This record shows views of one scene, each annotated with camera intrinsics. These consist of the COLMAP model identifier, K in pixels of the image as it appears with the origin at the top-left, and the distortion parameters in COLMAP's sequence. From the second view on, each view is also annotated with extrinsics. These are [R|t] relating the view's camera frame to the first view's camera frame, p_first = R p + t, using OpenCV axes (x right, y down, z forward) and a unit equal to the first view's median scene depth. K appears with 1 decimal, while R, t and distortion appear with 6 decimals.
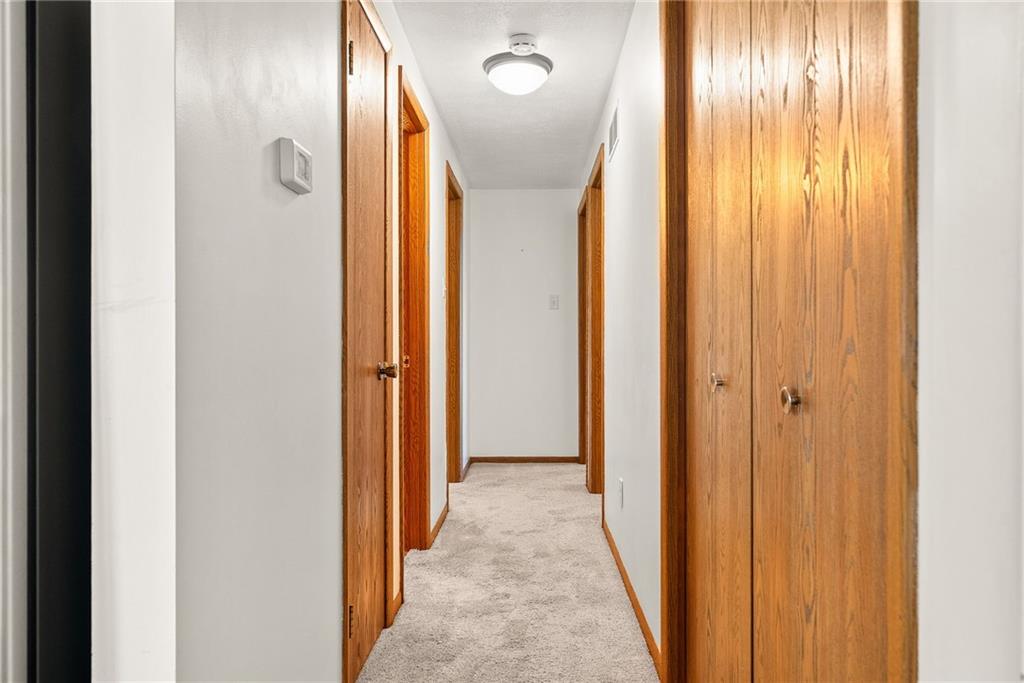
lens RADIAL K [[367.0, 0, 508.0], [0, 367.0, 337.6], [0, 0, 1]] dist [-0.000817, -0.000090]
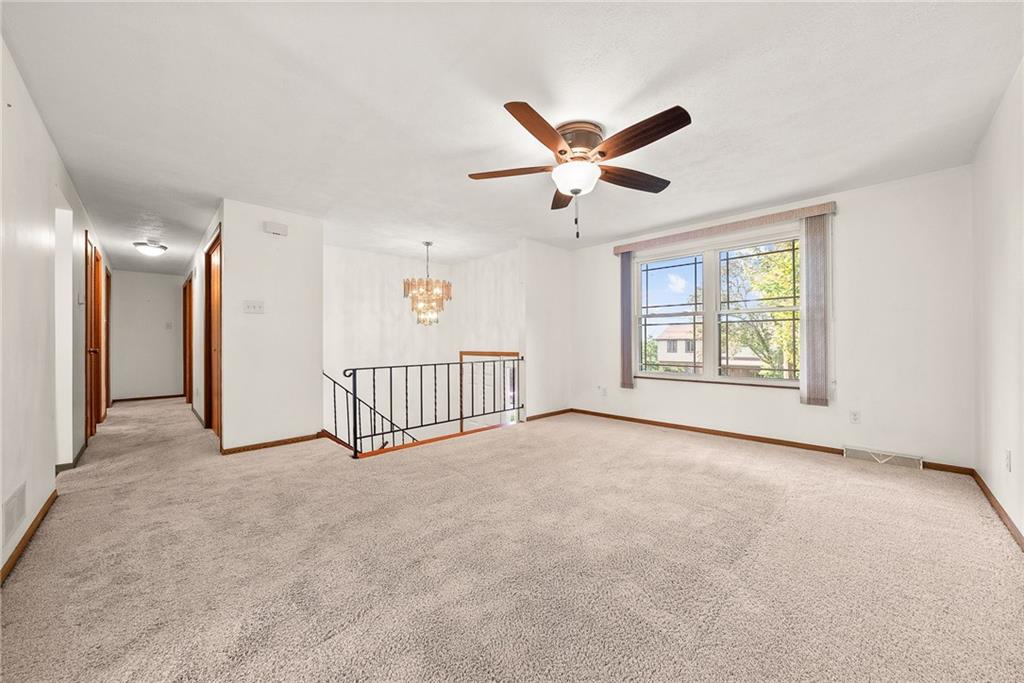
lens RADIAL K [[367.0, 0, 508.0], [0, 367.0, 337.6], [0, 0, 1]] dist [-0.000817, -0.000090]
pose [[0.651226, -0.000003, 0.758884, -0.256622], [0.005312, 0.999976, -0.004554, -0.000929], [-0.758865, 0.006997, 0.651210, -2.332893]]
